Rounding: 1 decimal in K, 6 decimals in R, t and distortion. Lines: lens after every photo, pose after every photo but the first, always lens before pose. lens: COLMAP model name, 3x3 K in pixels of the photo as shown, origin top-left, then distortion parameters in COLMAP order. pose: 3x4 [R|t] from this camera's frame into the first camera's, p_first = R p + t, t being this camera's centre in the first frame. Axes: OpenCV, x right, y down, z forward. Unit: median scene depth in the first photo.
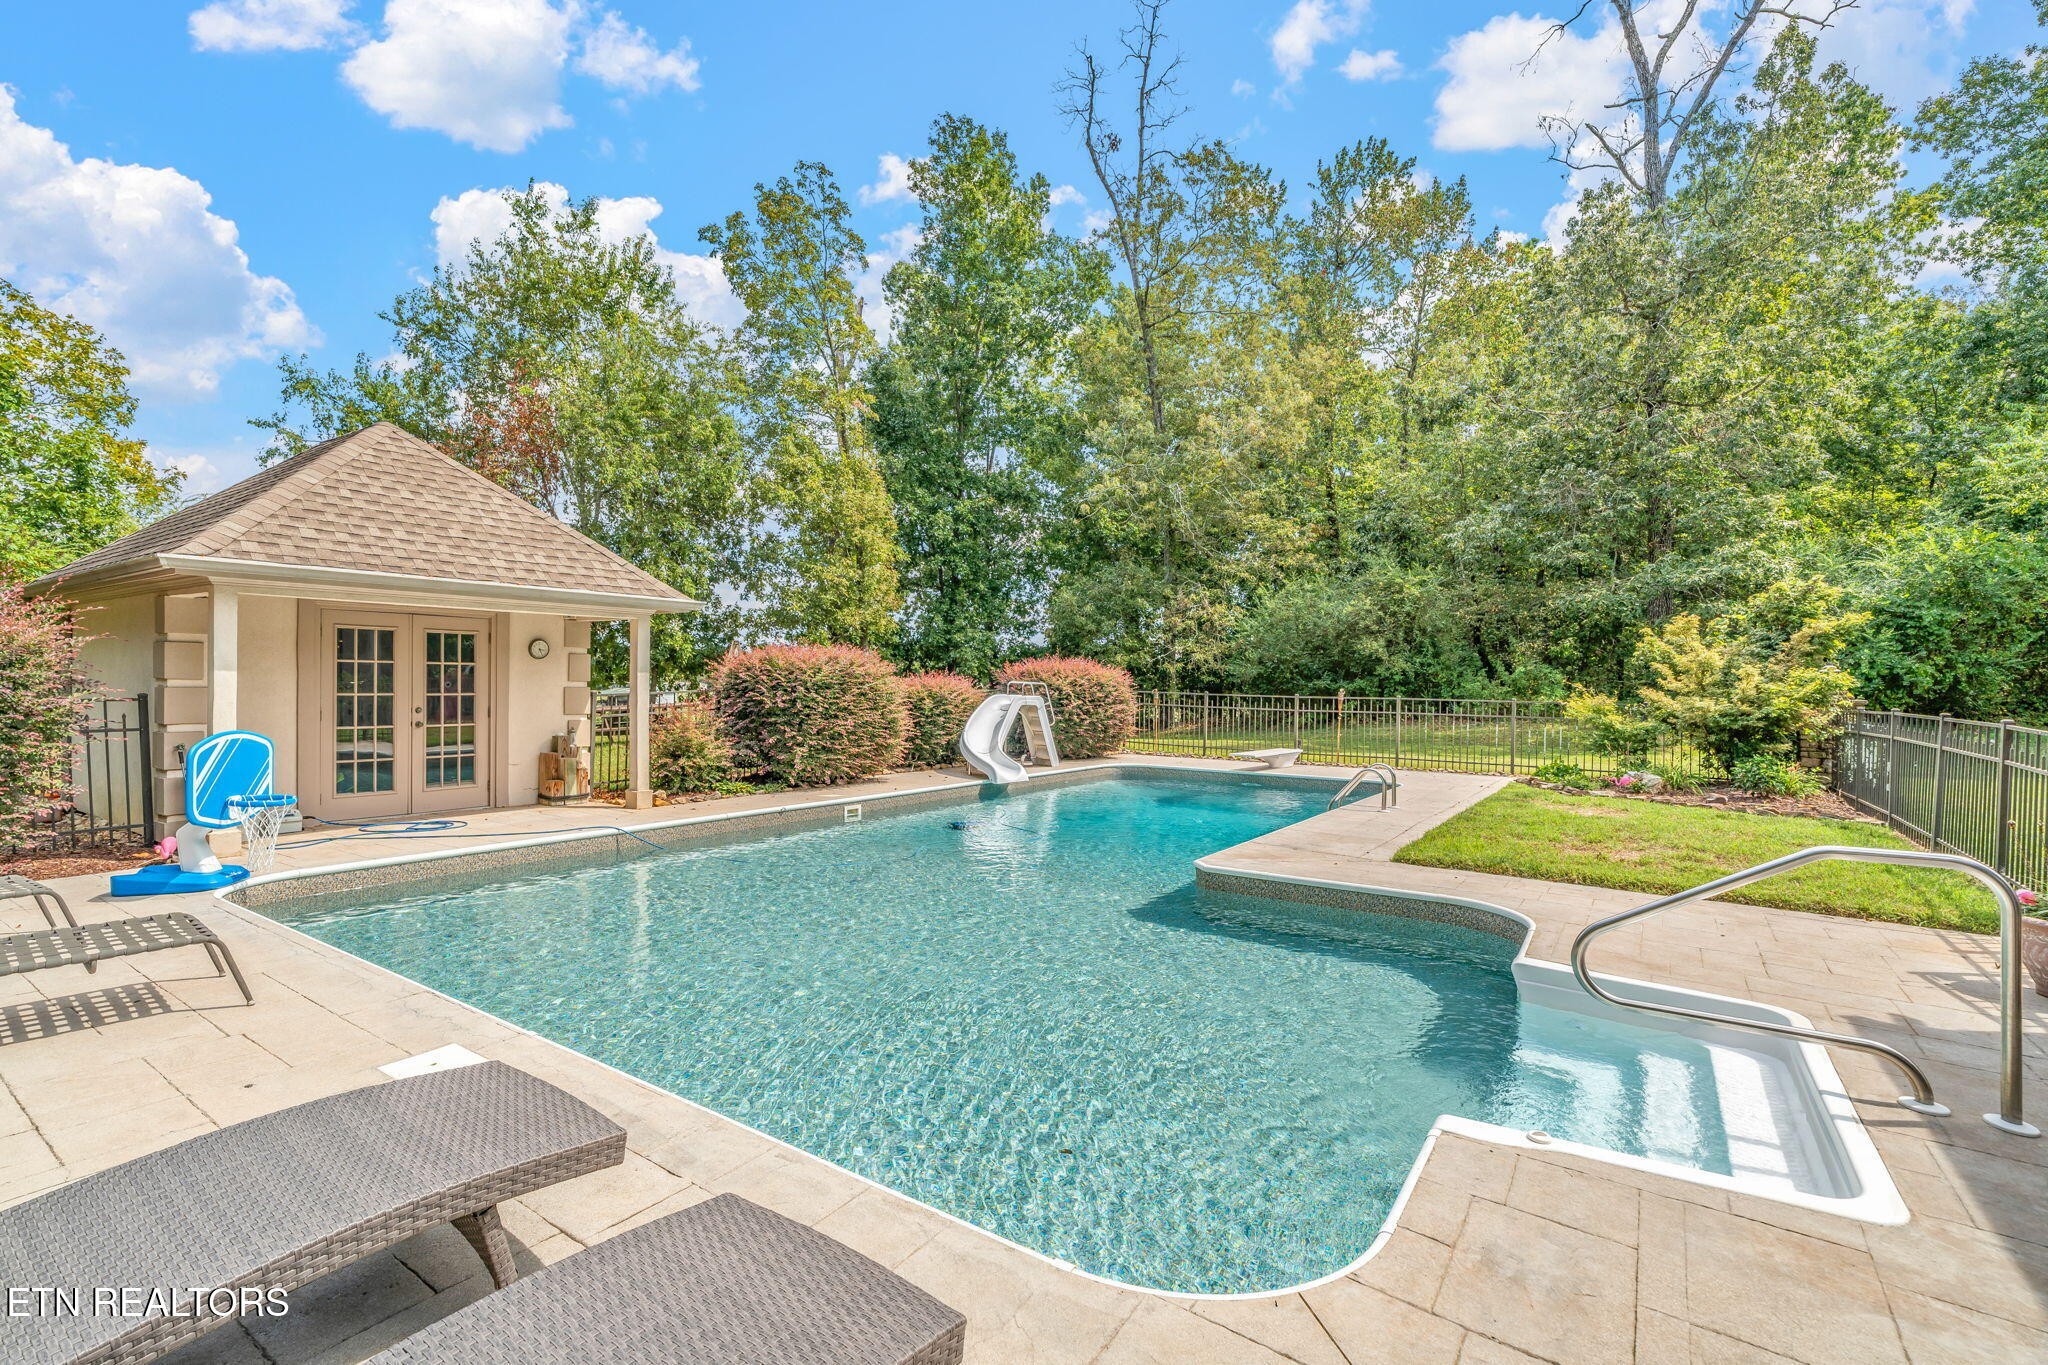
lens RADIAL K [[922.3, 0, 1028.3], [0, 922.3, 682.2], [0, 0, 1]] dist [-0.006464, 0.000197]
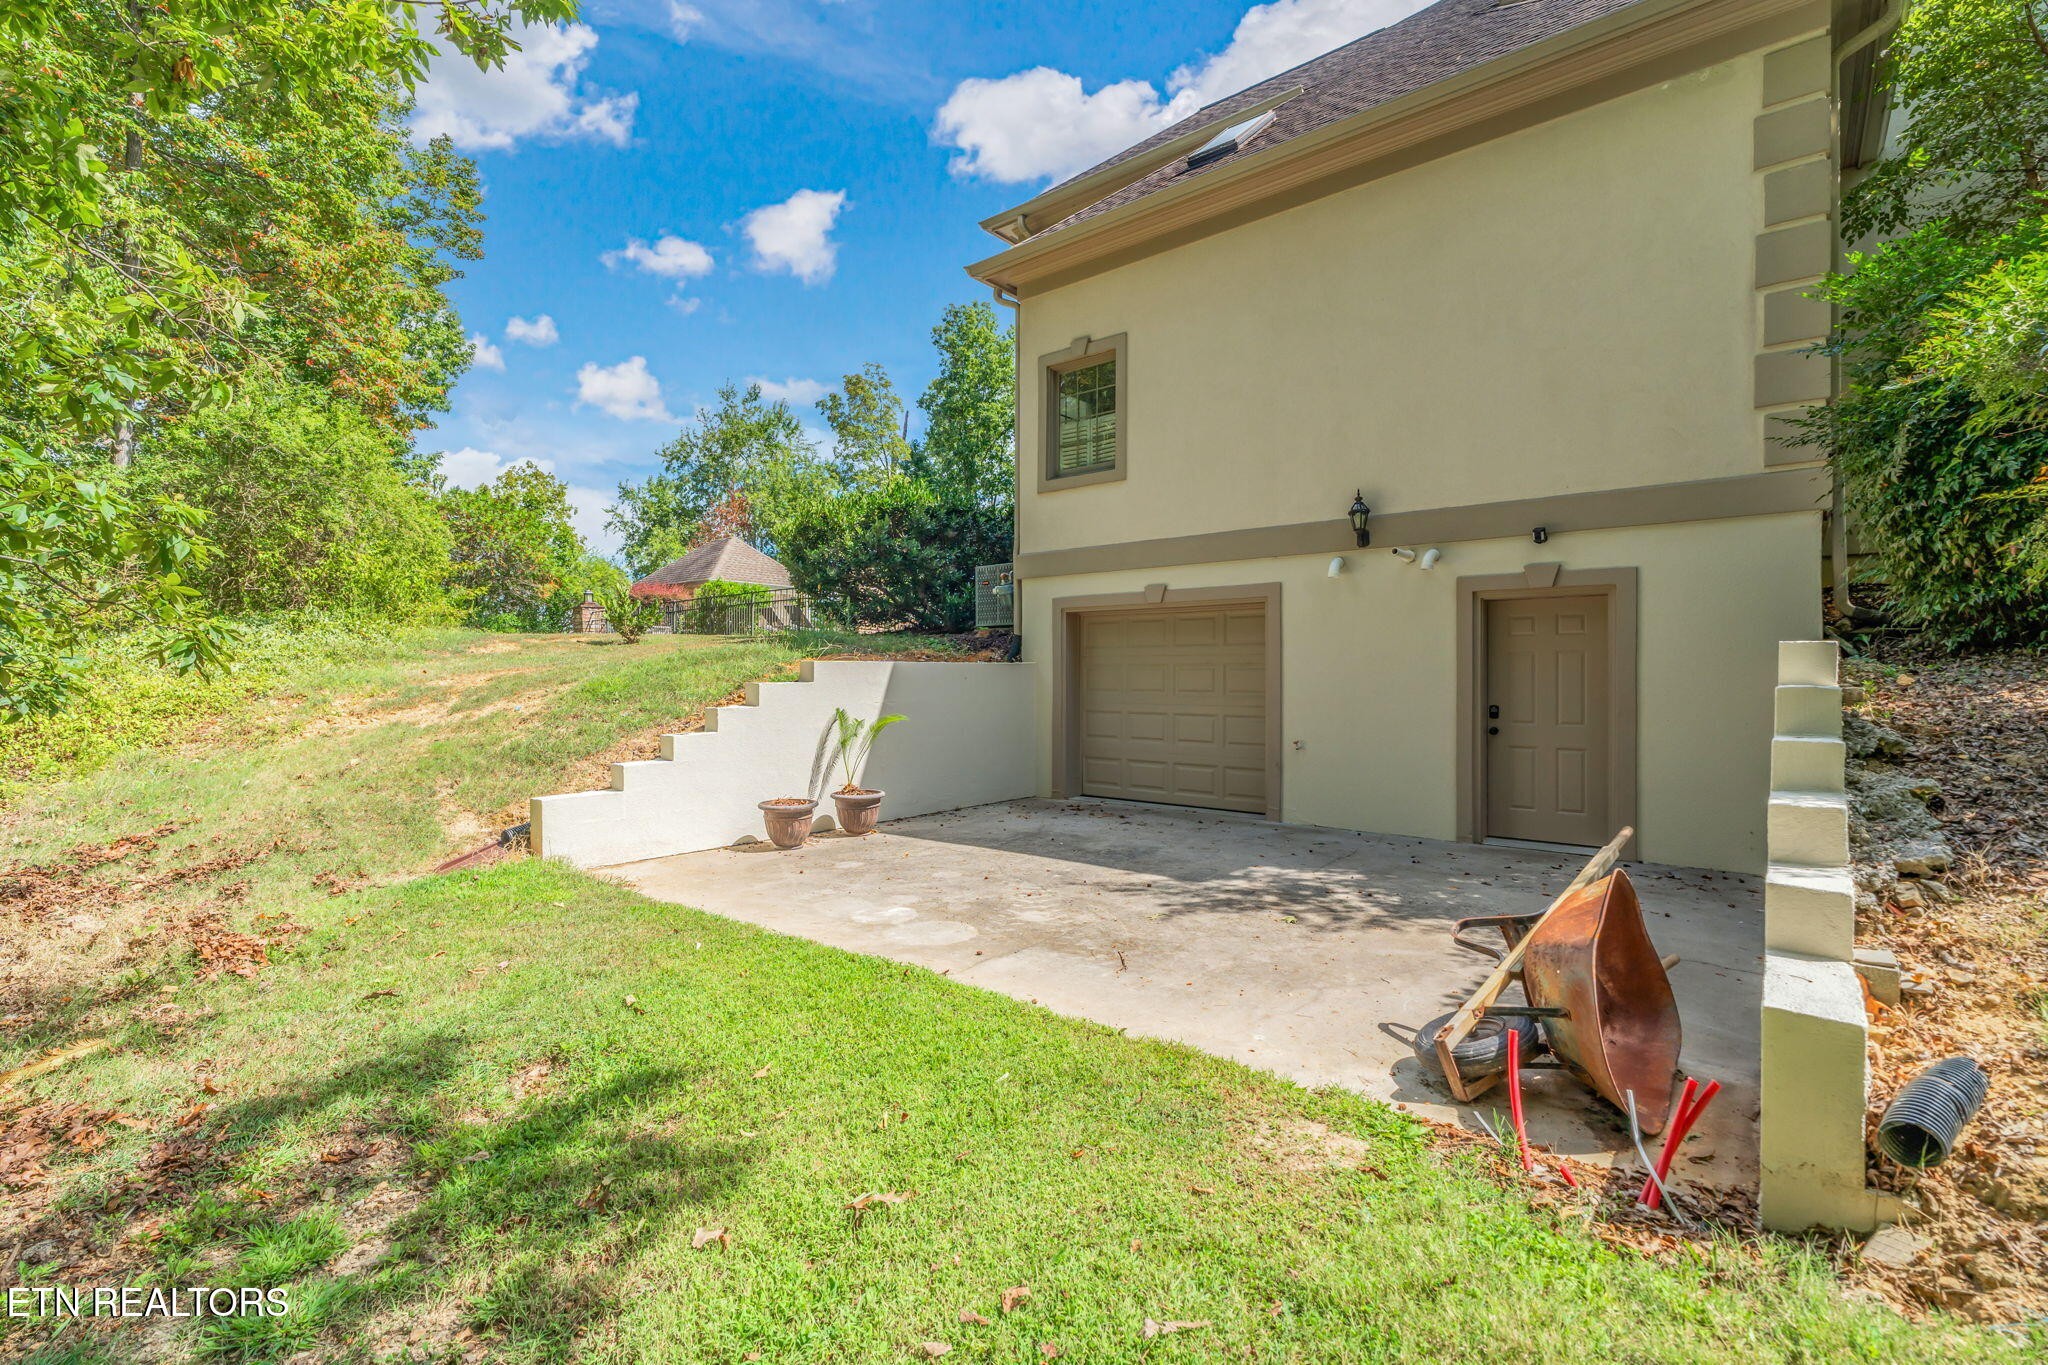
lens RADIAL K [[922.3, 0, 1019.3], [0, 922.3, 684.8], [0, 0, 1]] dist [-0.006464, 0.000197]
pose [[0.995834, -0.023051, -0.088225, 0.212790], [0.022903, 0.999734, -0.002688, 0.110342], [0.088263, 0.000656, 0.996097, -0.838996]]
